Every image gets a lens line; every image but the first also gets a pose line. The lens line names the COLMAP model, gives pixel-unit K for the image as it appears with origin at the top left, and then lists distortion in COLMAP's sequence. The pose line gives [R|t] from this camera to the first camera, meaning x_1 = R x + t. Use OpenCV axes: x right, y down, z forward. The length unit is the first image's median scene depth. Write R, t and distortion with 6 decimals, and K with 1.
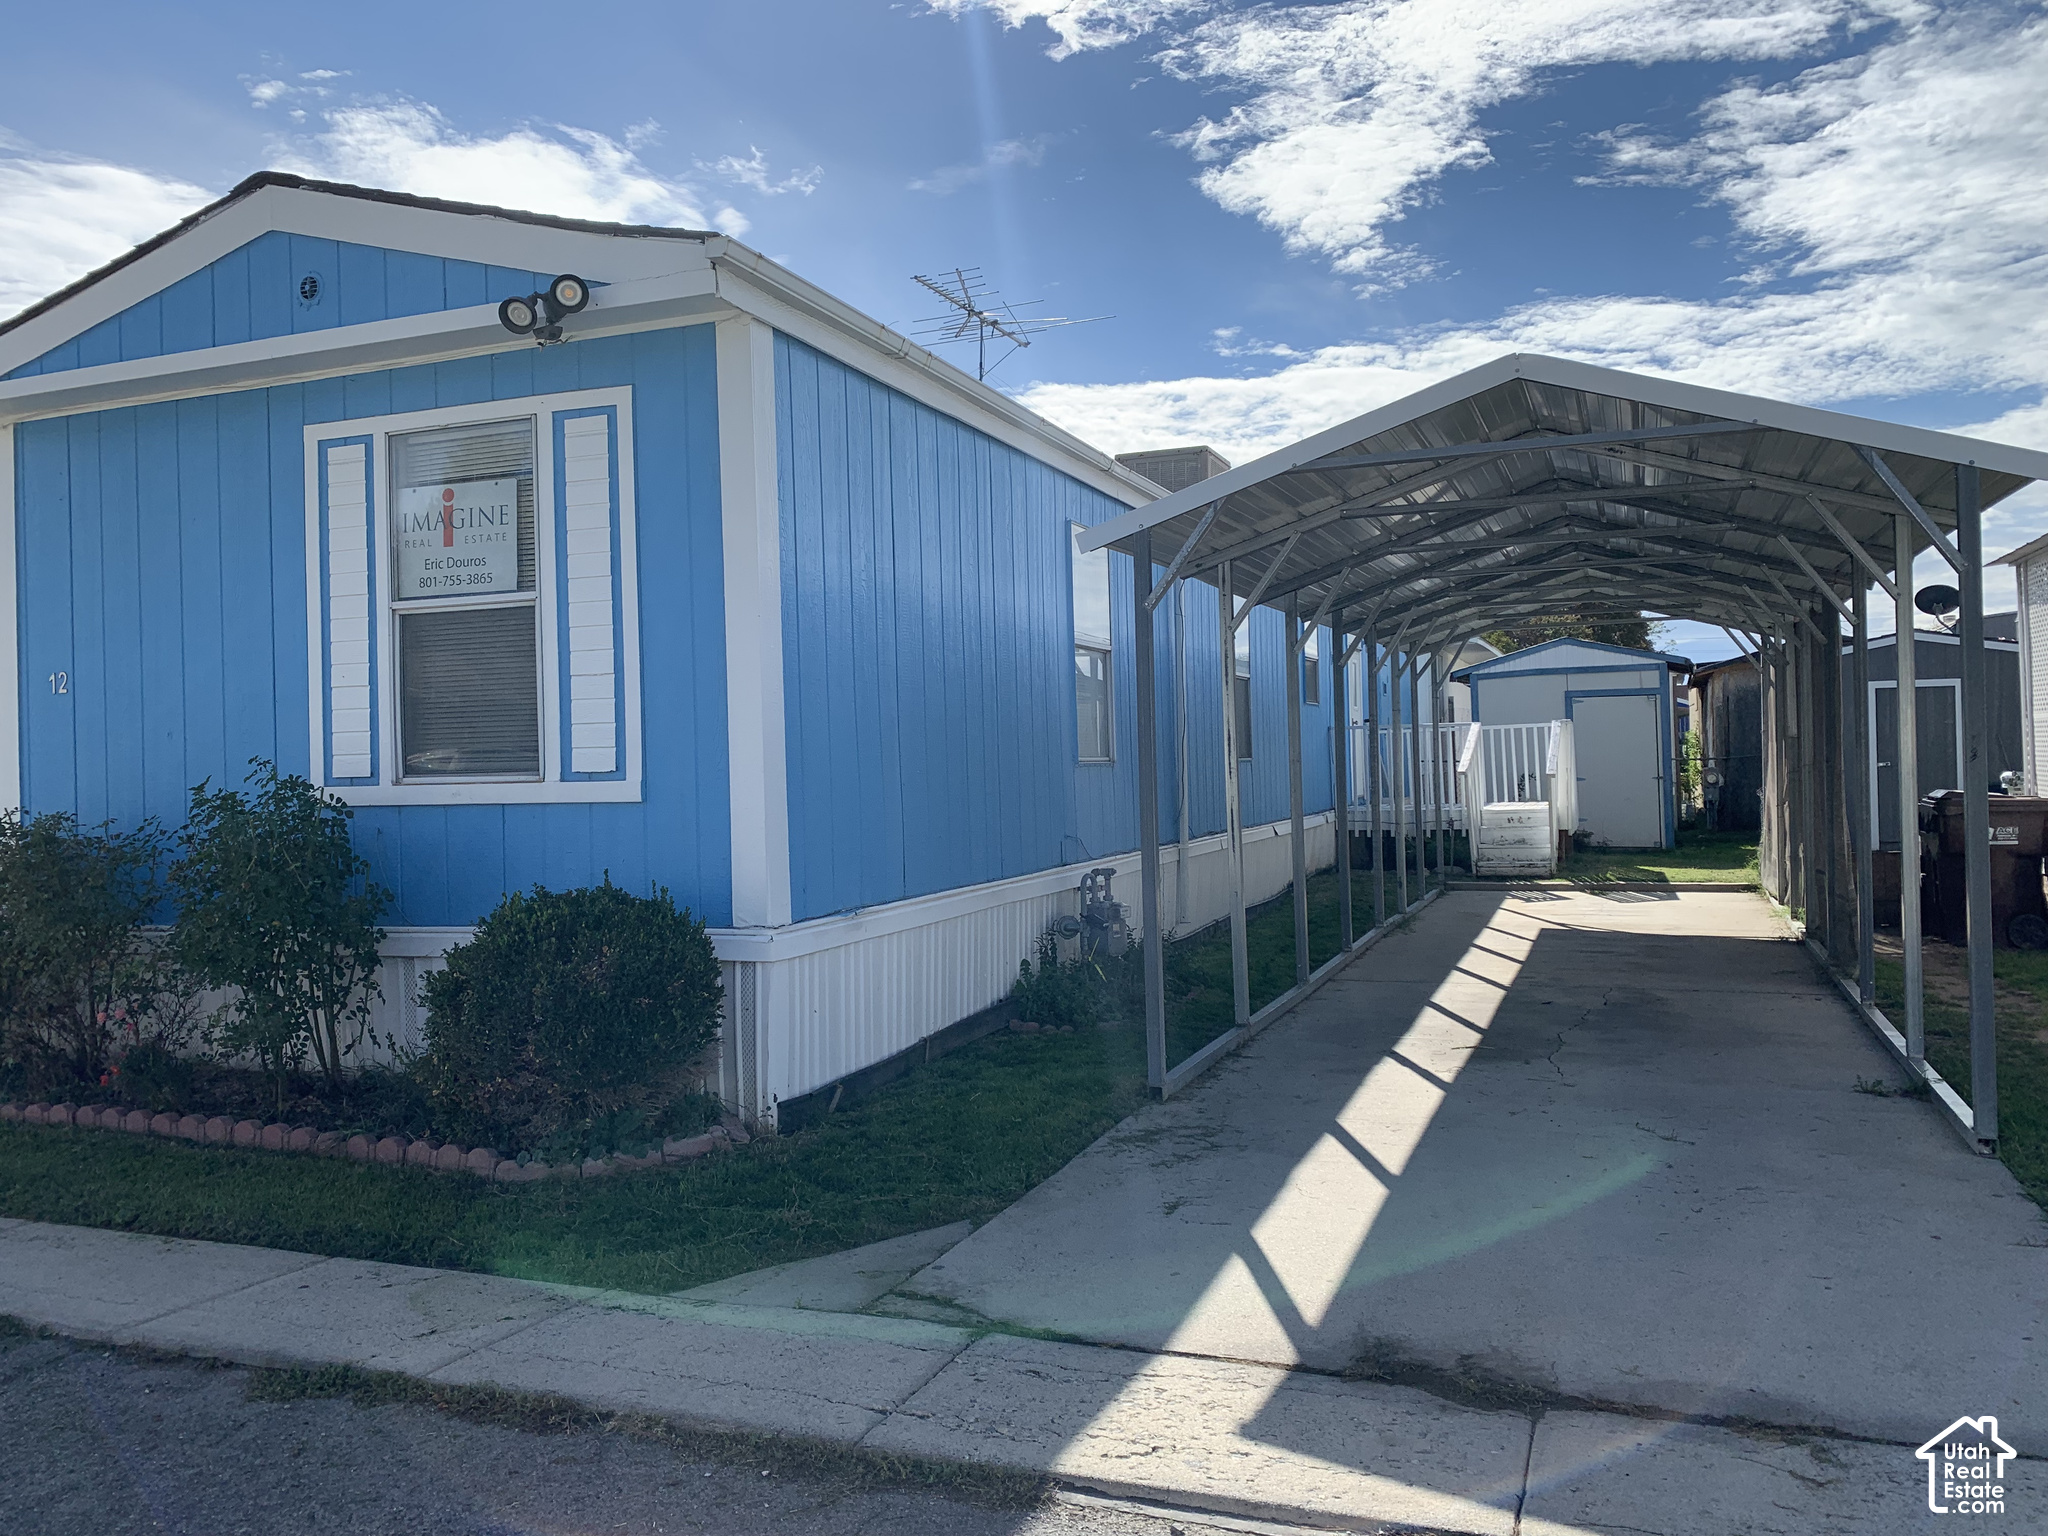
lens RADIAL K [[1578.8, 0, 1010.5], [0, 1578.8, 762.7], [0, 0, 1]] dist [0.025871, -0.008980]
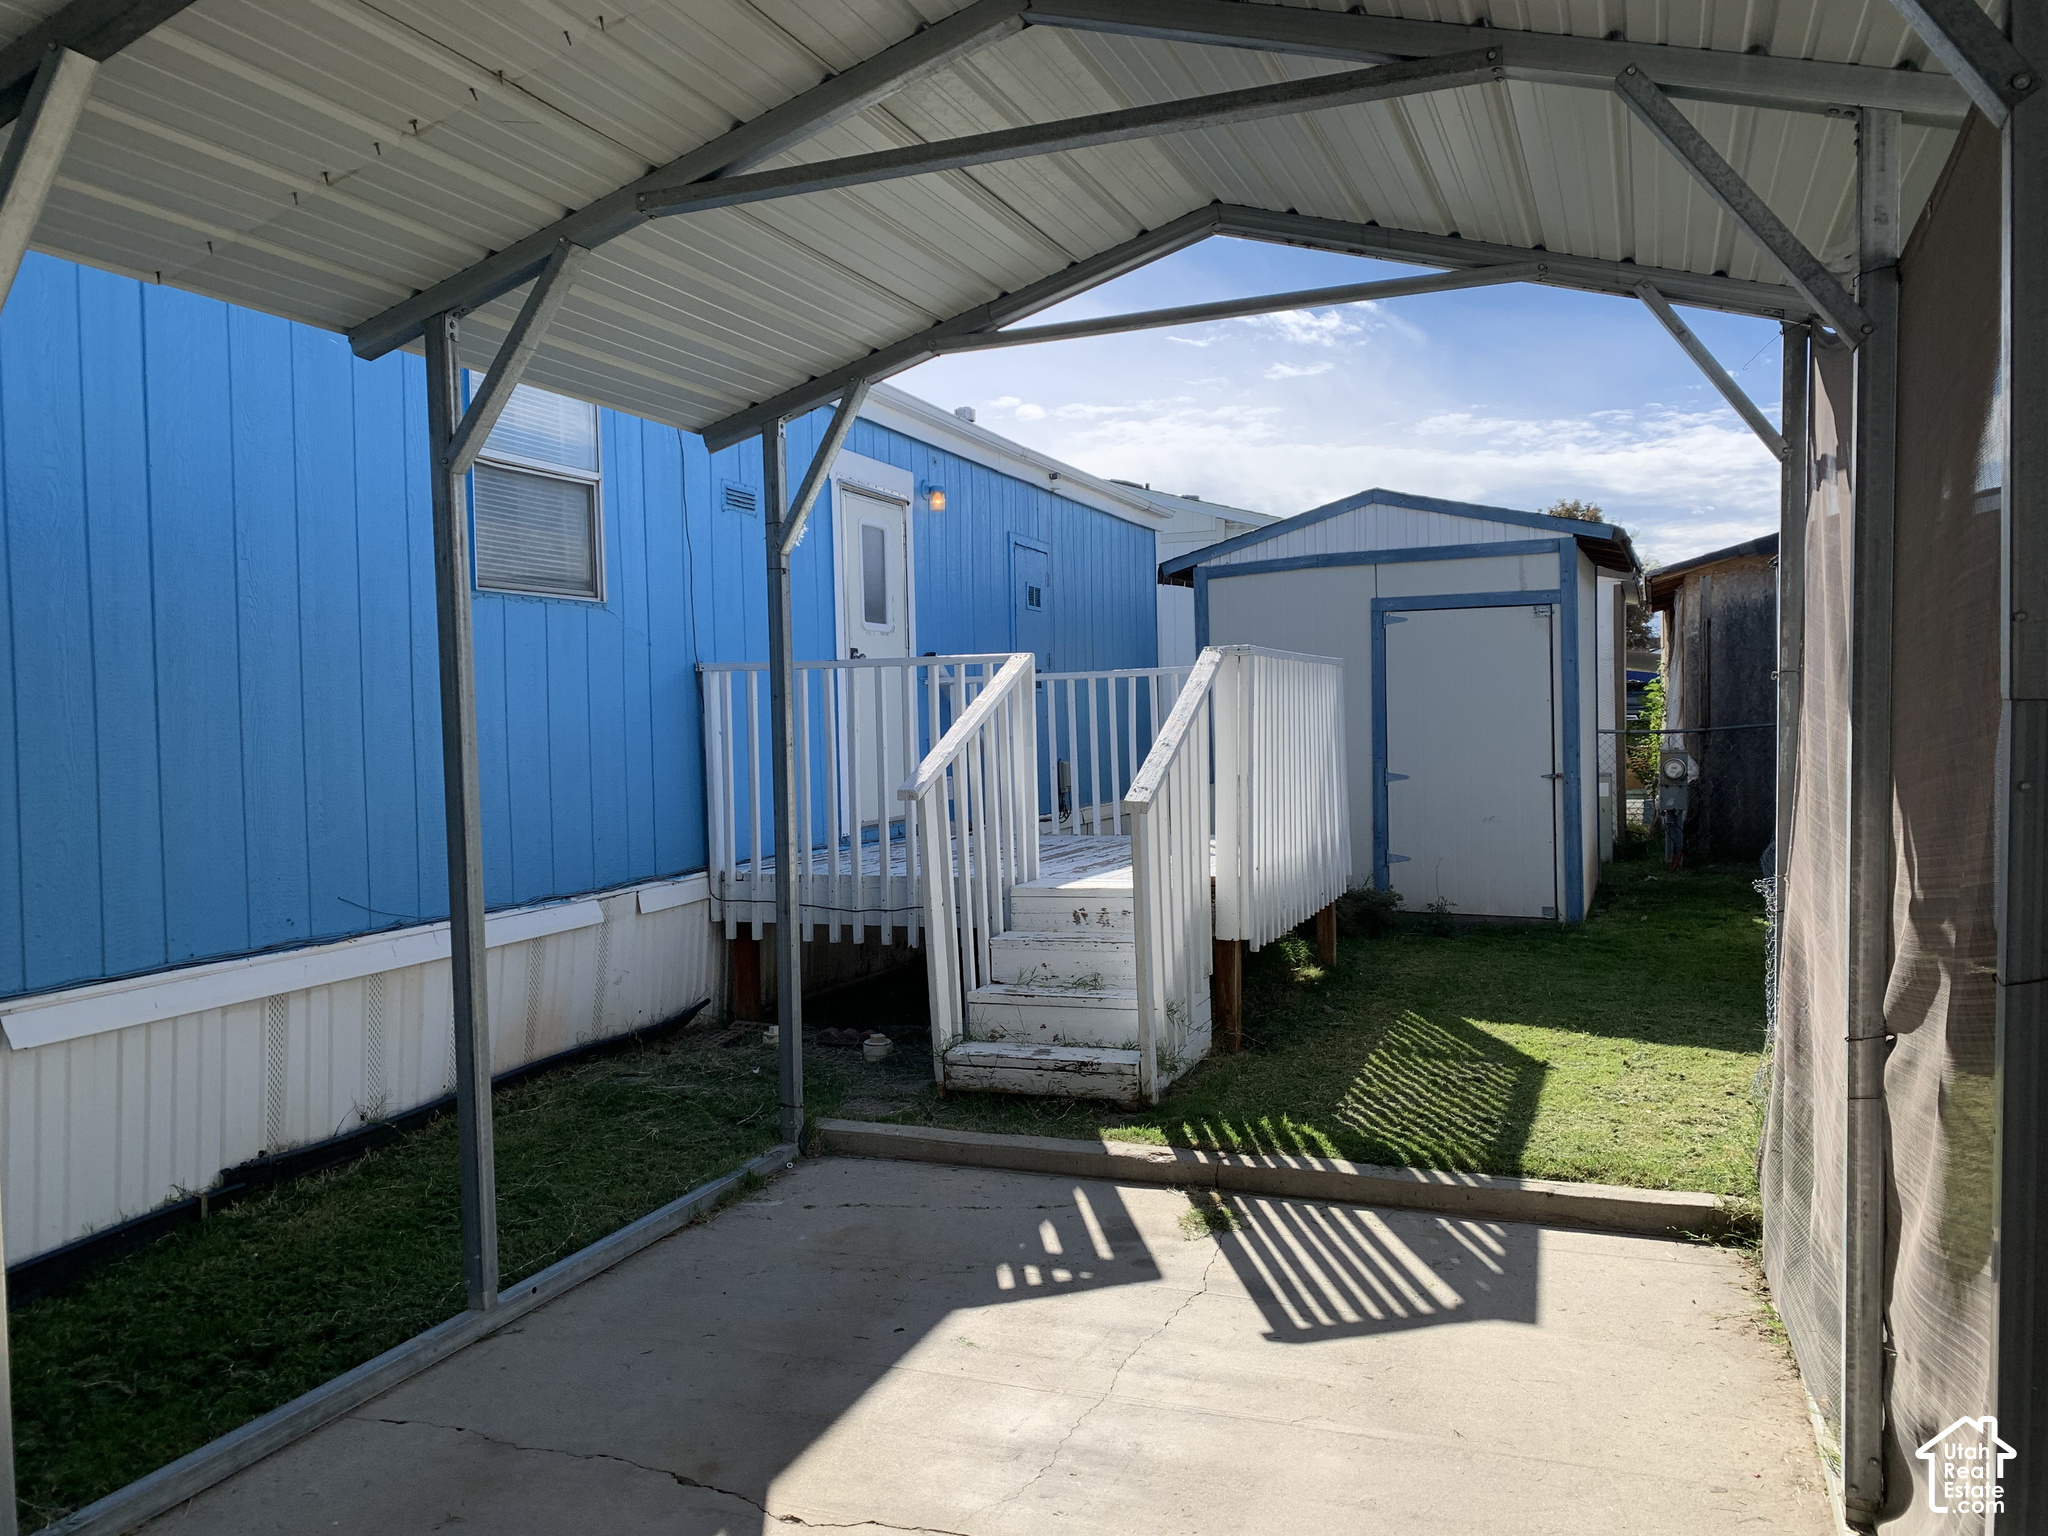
lens RADIAL K [[1578.8, 0, 1010.5], [0, 1578.8, 762.7], [0, 0, 1]] dist [0.025871, -0.008980]
pose [[0.999983, 0.004699, -0.003571, 0.242282], [-0.004585, 0.999501, 0.031241, -0.008702], [0.003716, -0.031224, 0.999505, 0.511066]]
